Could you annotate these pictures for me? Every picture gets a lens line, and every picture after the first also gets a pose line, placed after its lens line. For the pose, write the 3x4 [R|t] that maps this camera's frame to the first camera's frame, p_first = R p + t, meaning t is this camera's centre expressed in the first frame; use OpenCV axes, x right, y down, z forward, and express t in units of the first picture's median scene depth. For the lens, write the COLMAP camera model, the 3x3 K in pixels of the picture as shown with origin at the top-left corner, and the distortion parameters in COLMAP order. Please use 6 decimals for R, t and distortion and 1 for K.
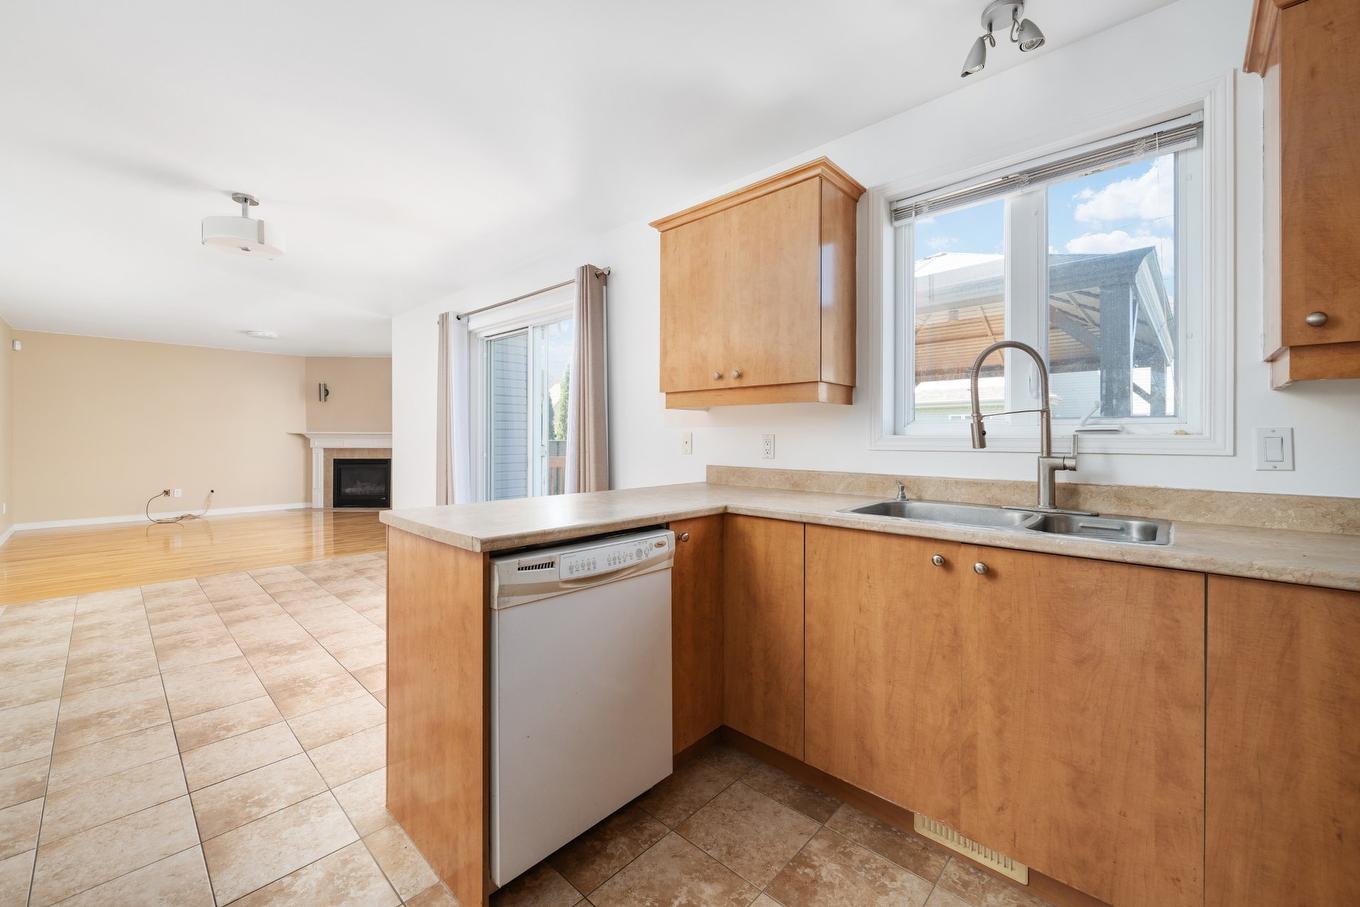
lens RADIAL K [[537.7, 0, 682.0], [0, 537.7, 434.4], [0, 0, 1]] dist [0.001003, 0.000126]
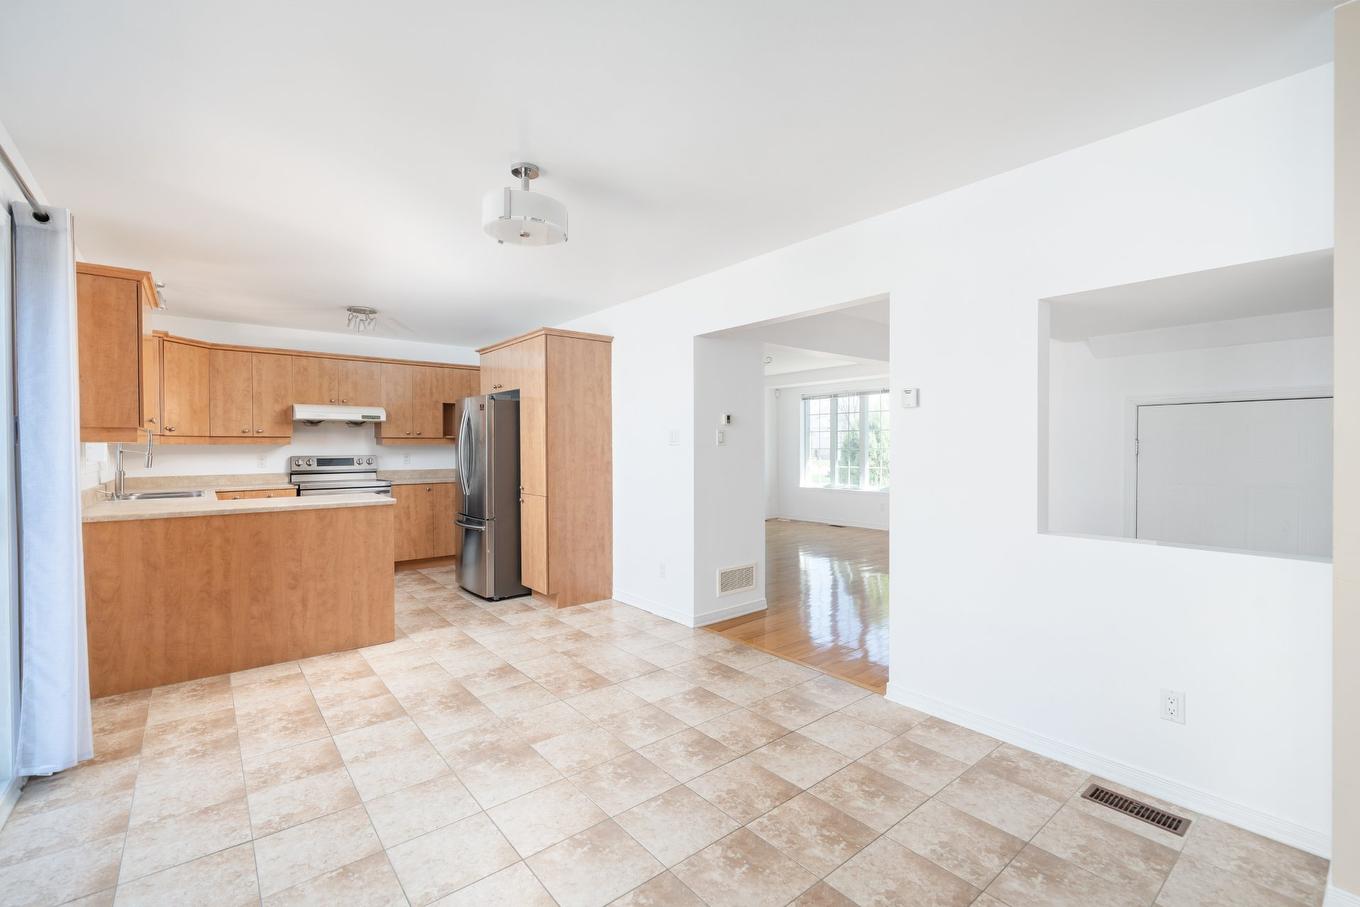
lens RADIAL K [[589.9, 0, 680.0], [0, 589.9, 453.5], [0, 0, 1]] dist [0.000225, 0.000139]
pose [[-0.990406, 0.000484, 0.138185, -1.253376], [0.001654, 0.999964, 0.008353, -0.031198], [-0.138176, 0.008502, -0.990371, 1.985359]]
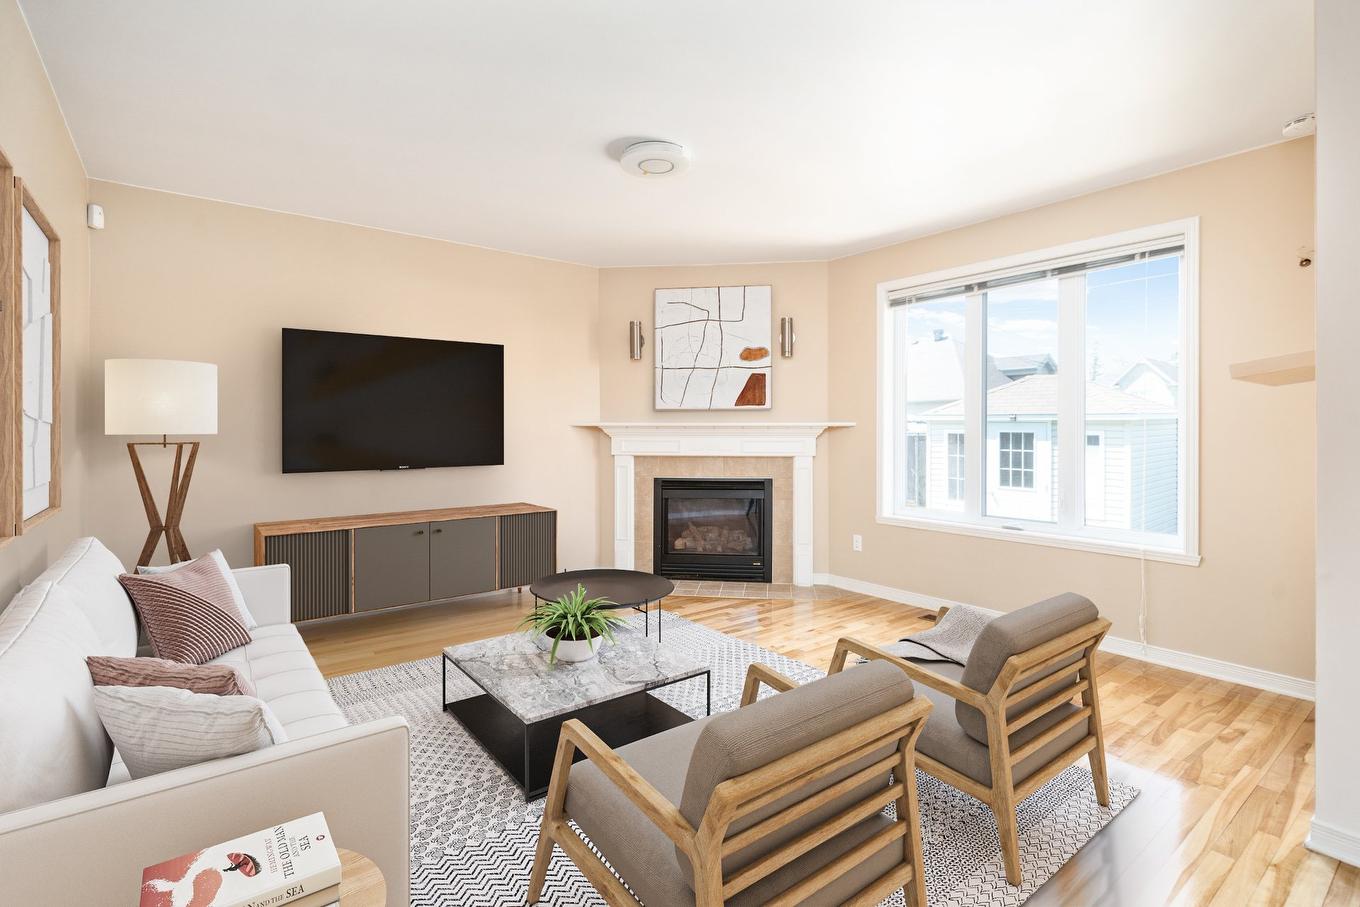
lens RADIAL K [[644.7, 0, 680.7], [0, 644.7, 427.8], [0, 0, 1]] dist [-0.000319, 0.000020]
pose [[0.986268, -0.001850, -0.165140, -1.731771], [0.001979, 0.999998, 0.000619, 0.002601], [0.165138, -0.000937, 0.986270, 1.429470]]
